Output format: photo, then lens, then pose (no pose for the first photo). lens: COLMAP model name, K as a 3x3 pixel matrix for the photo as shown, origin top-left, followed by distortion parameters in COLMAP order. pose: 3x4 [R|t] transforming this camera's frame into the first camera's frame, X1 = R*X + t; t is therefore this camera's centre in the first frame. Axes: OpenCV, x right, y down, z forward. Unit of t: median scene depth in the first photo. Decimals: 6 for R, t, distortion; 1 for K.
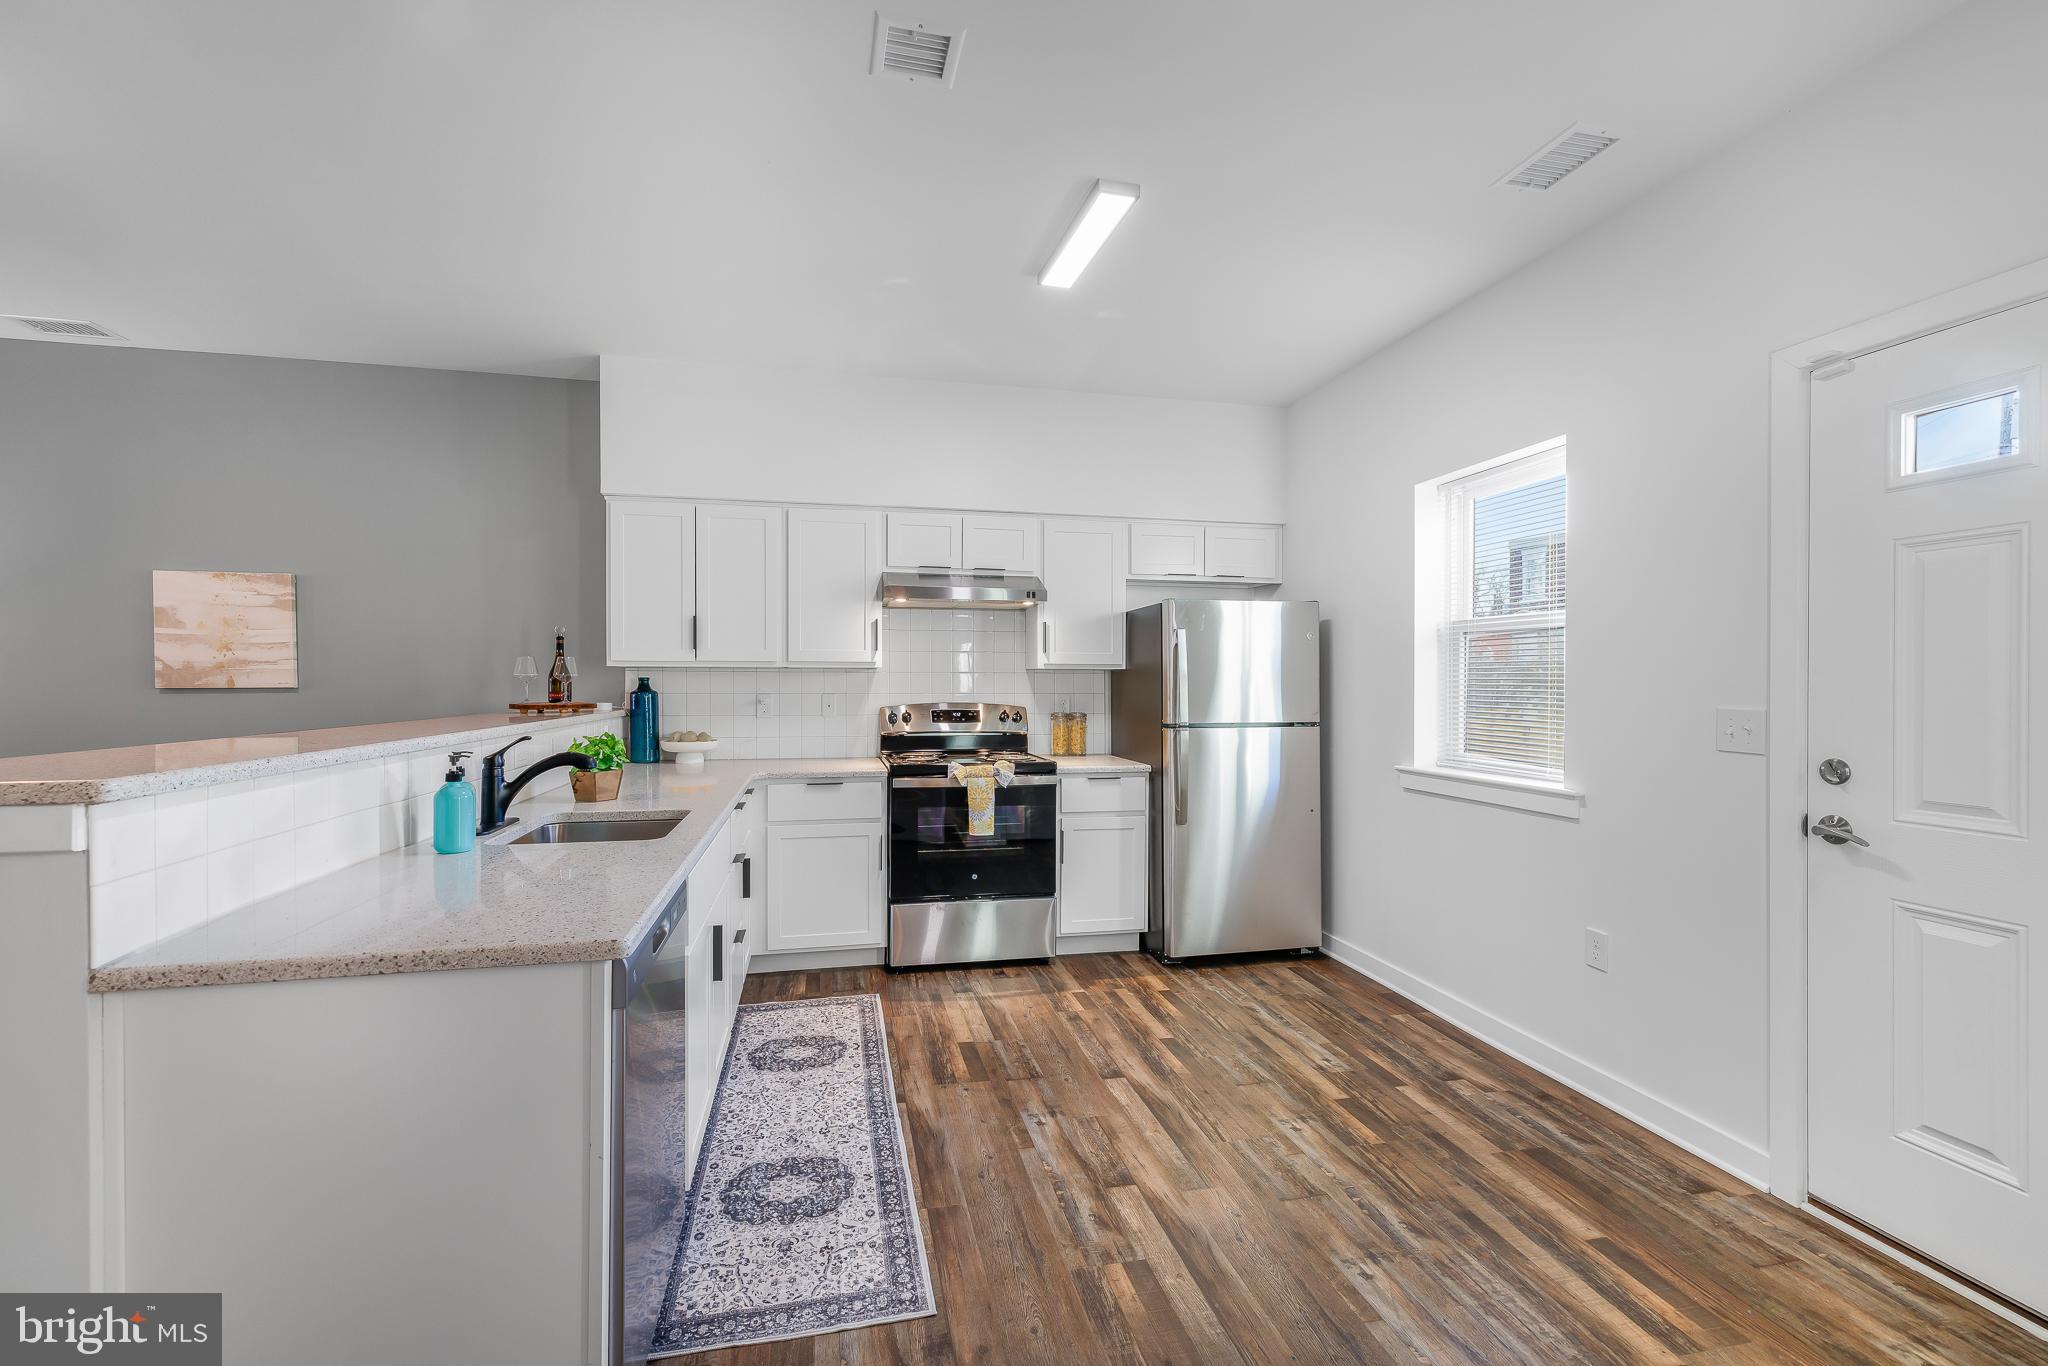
lens RADIAL K [[859.4, 0, 998.5], [0, 859.4, 688.5], [0, 0, 1]] dist [0.011681, -0.001790]
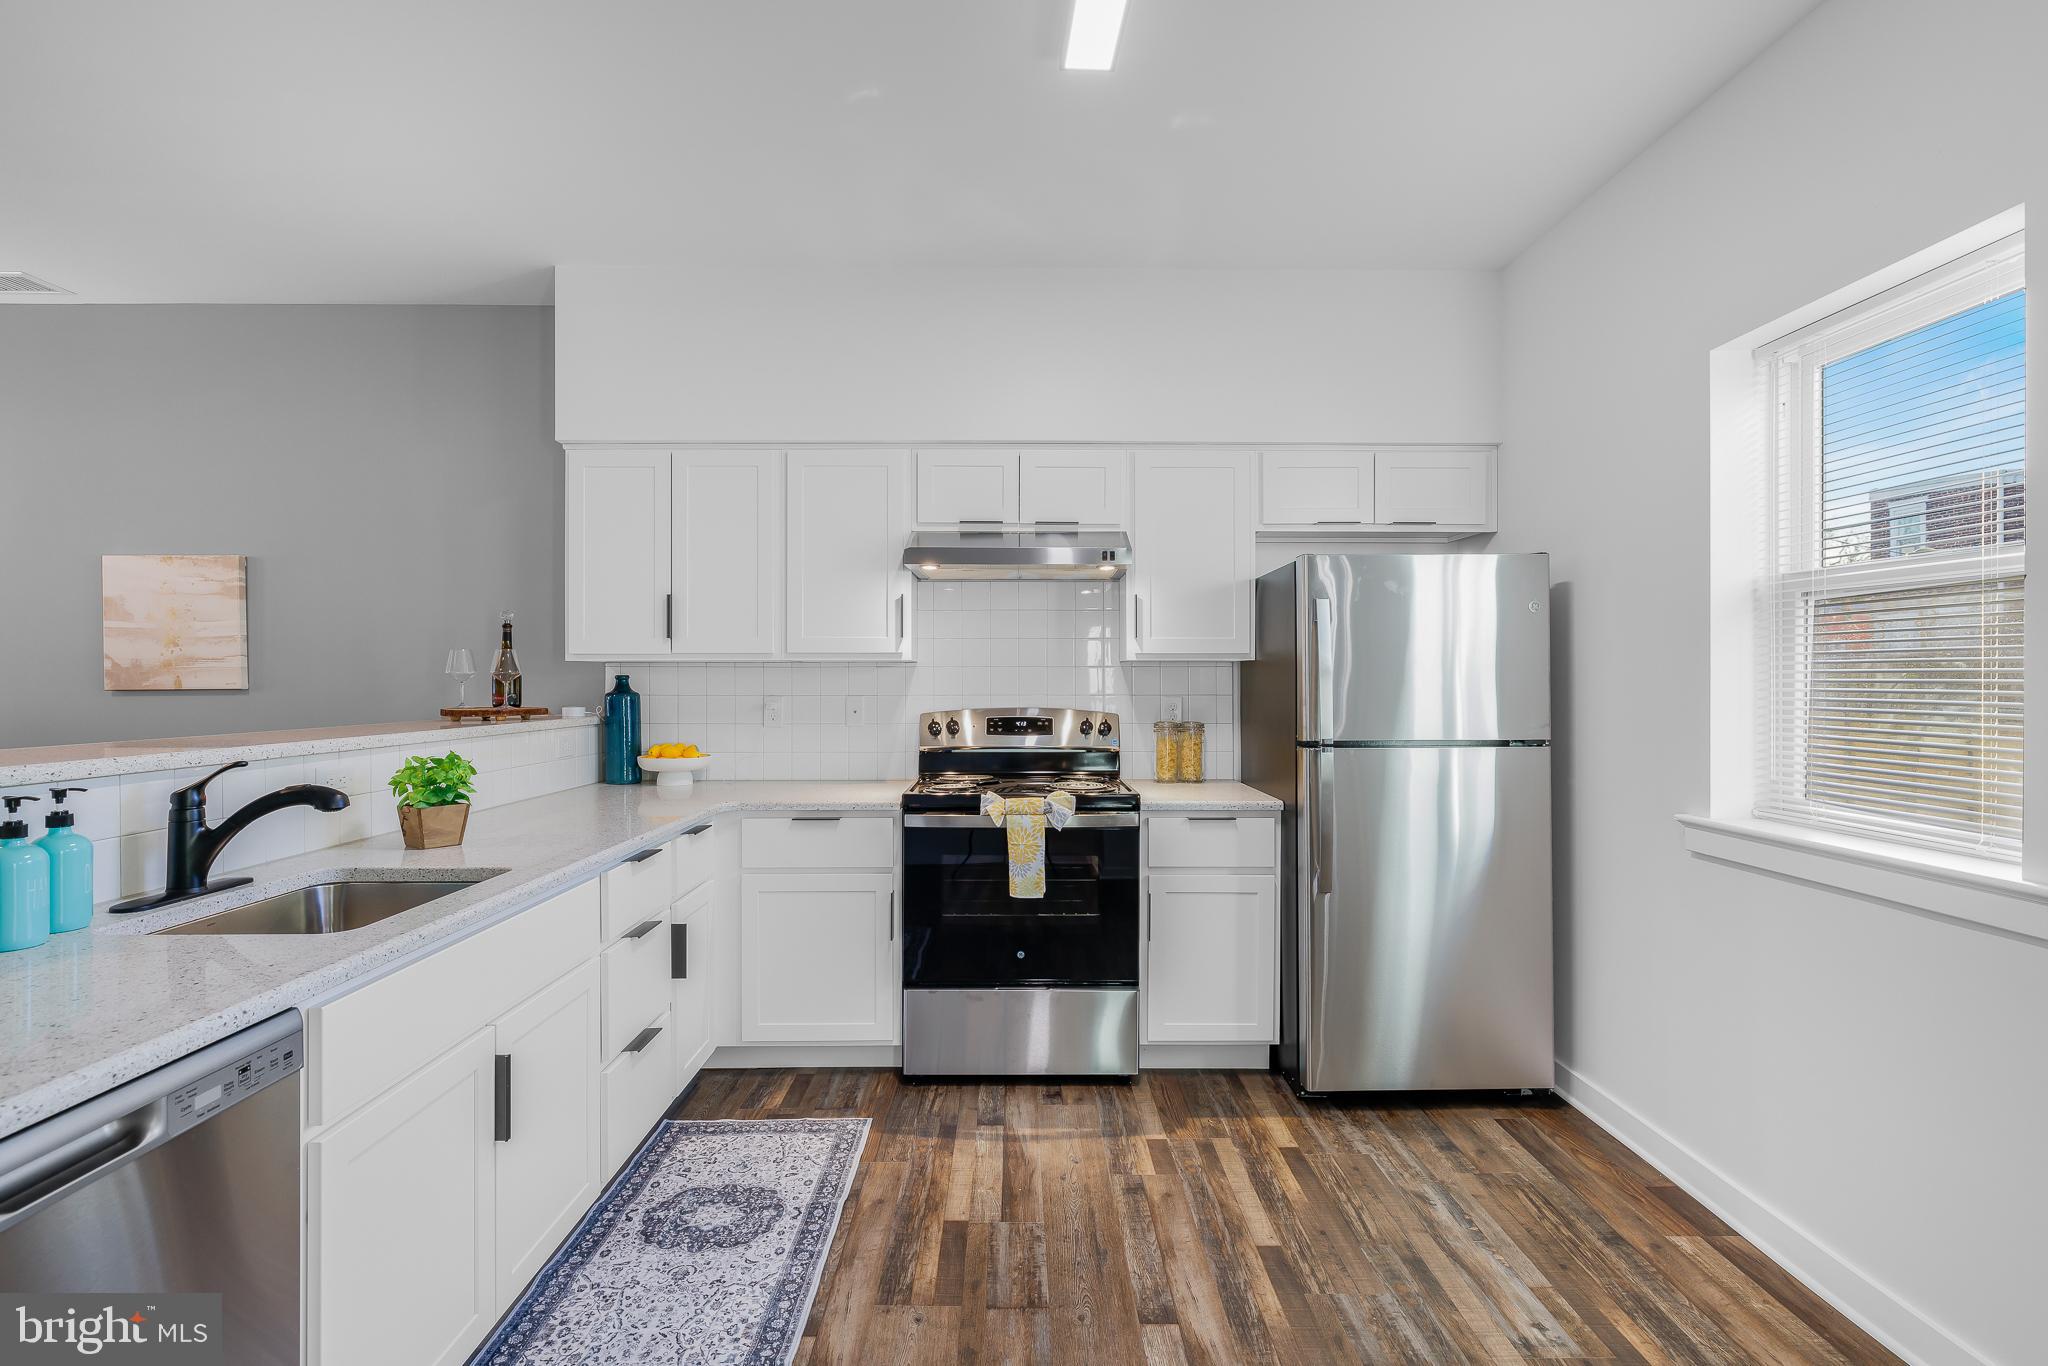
lens RADIAL K [[952.7, 0, 1015.0], [0, 952.7, 682.3], [0, 0, 1]] dist [-0.005056, 0.004896]
pose [[0.980896, -0.001638, -0.194528, 0.123622], [0.000965, 0.999993, -0.003554, -0.003184], [0.194533, 0.003298, 0.980890, 0.231813]]
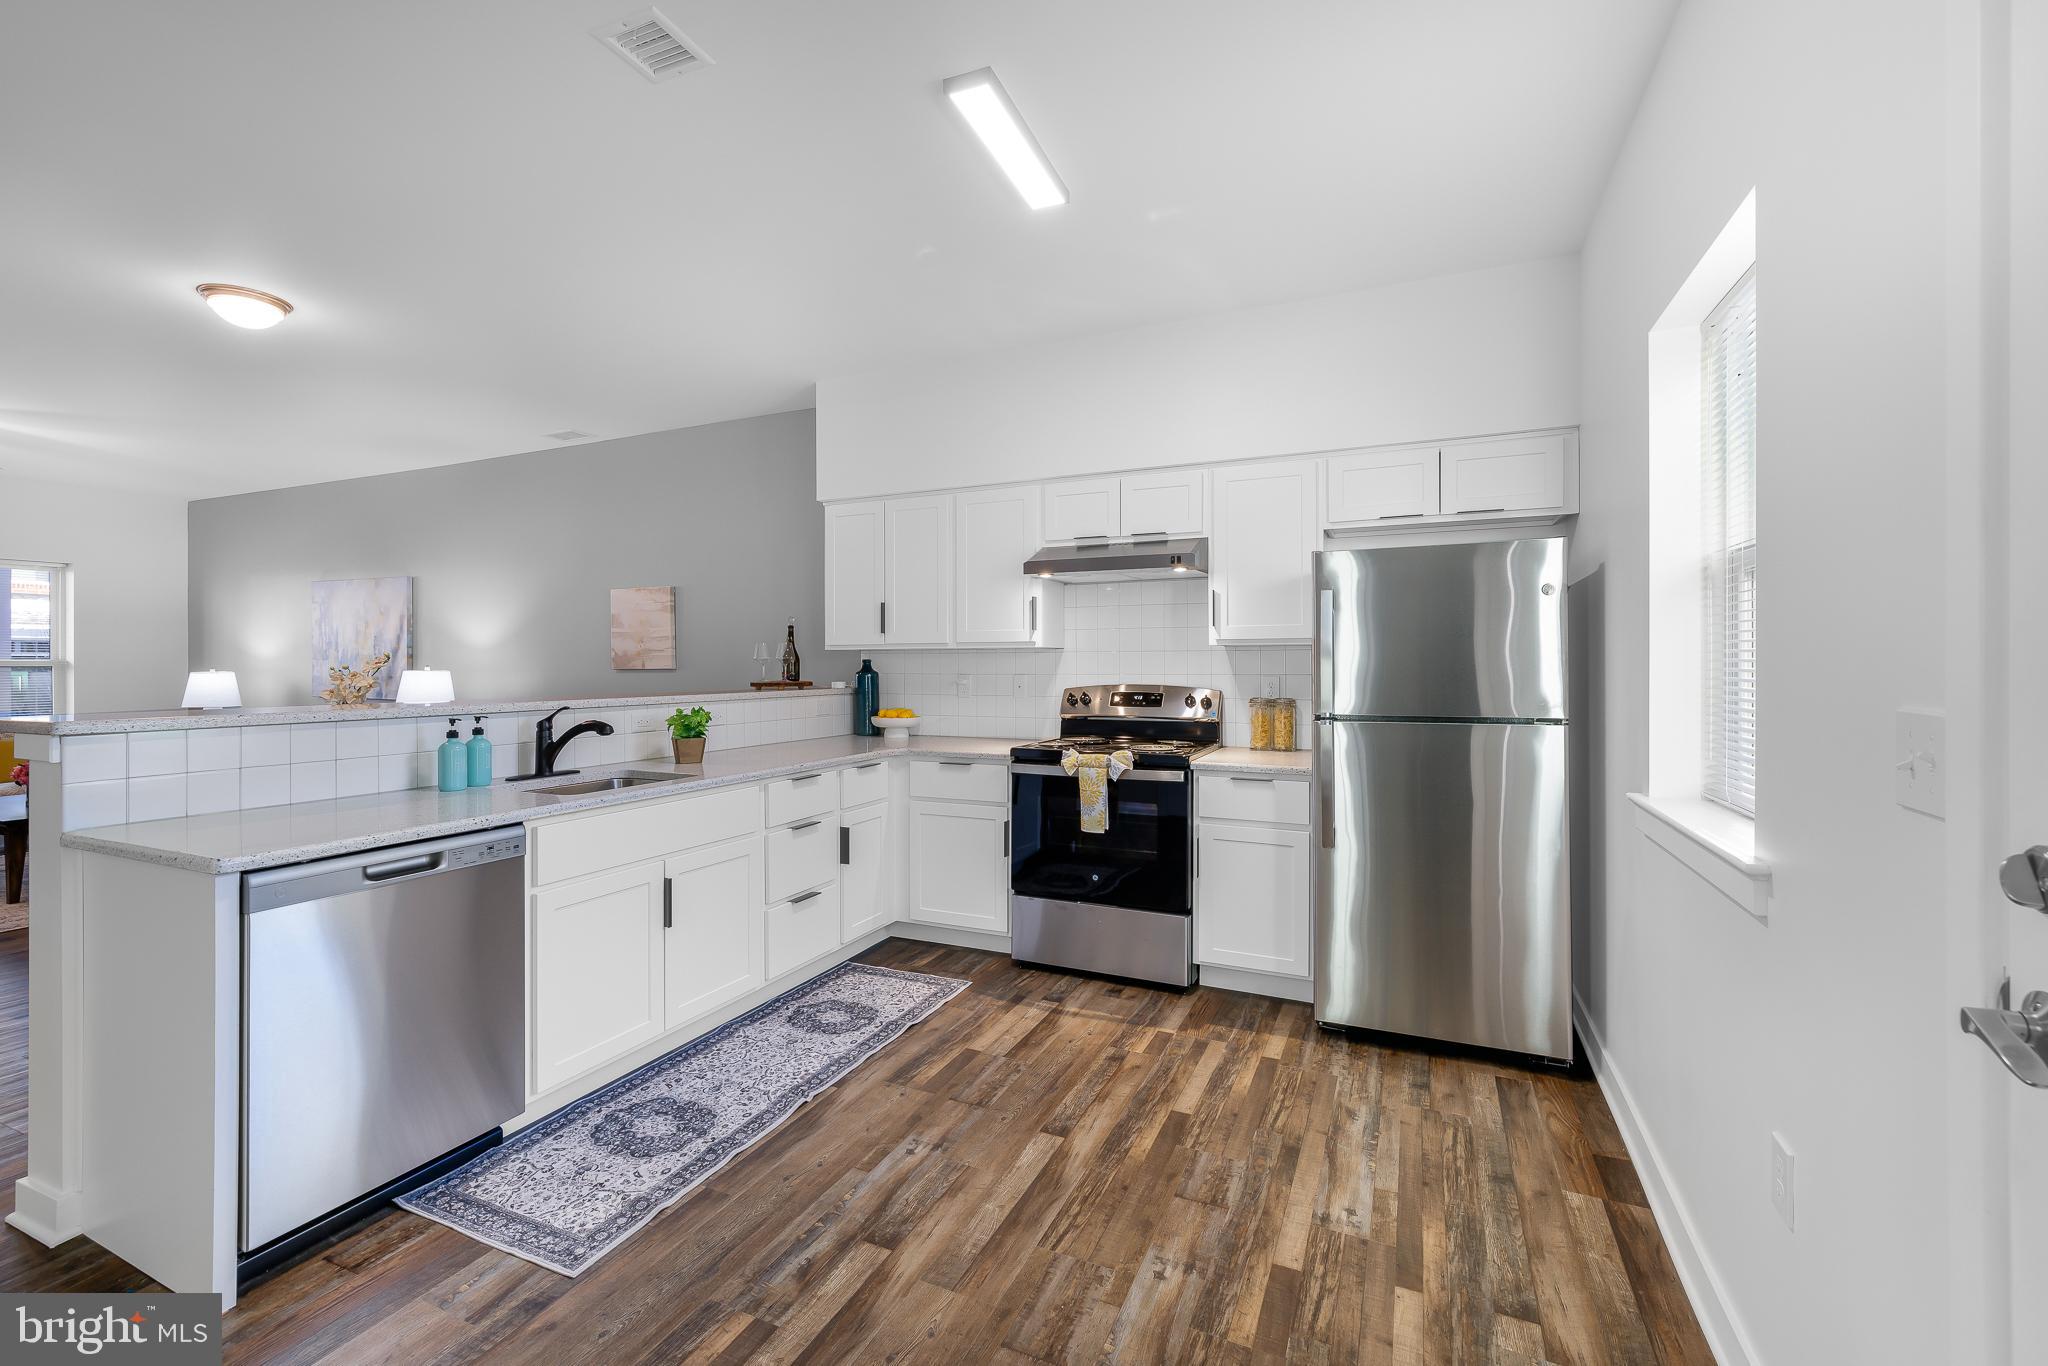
lens RADIAL K [[859.4, 0, 1009.3], [0, 859.4, 668.6], [0, 0, 1]] dist [0.011681, -0.001790]
pose [[0.803877, -0.000703, -0.594796, 0.447008], [0.000365, 1.000000, -0.000689, -0.000189], [0.594796, 0.000336, 0.803877, 0.224118]]
